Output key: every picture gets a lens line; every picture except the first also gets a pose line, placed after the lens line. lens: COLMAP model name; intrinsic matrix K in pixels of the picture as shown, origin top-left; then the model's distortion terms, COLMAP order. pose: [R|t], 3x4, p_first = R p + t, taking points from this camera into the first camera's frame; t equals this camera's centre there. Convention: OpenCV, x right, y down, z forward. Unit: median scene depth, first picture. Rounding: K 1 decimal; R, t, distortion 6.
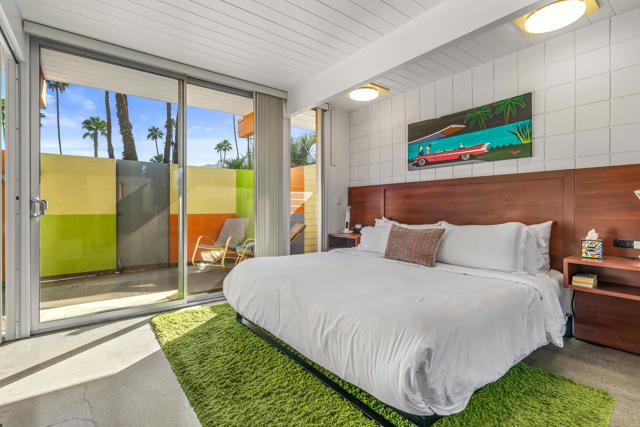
lens RADIAL K [[303.4, 0, 318.8], [0, 303.4, 206.8], [0, 0, 1]] dist [0.000130, 0.000027]
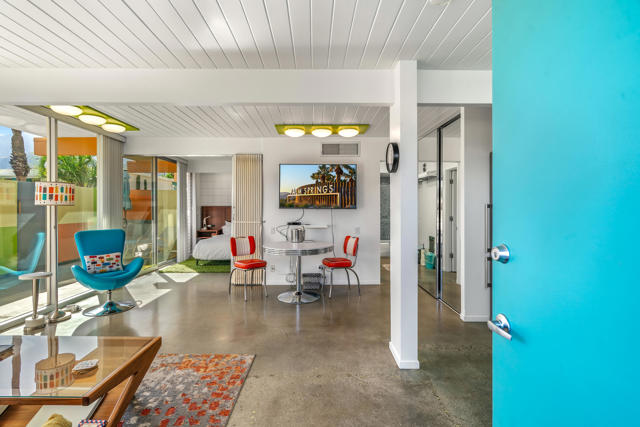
lens RADIAL K [[298.7, 0, 317.2], [0, 298.7, 207.3], [0, 0, 1]] dist [-0.012007, 0.000073]
pose [[0.601637, -0.000680, 0.798769, -1.217373], [-0.000808, 0.999999, 0.001460, -0.076059], [-0.798769, -0.001524, 0.601635, -0.916006]]
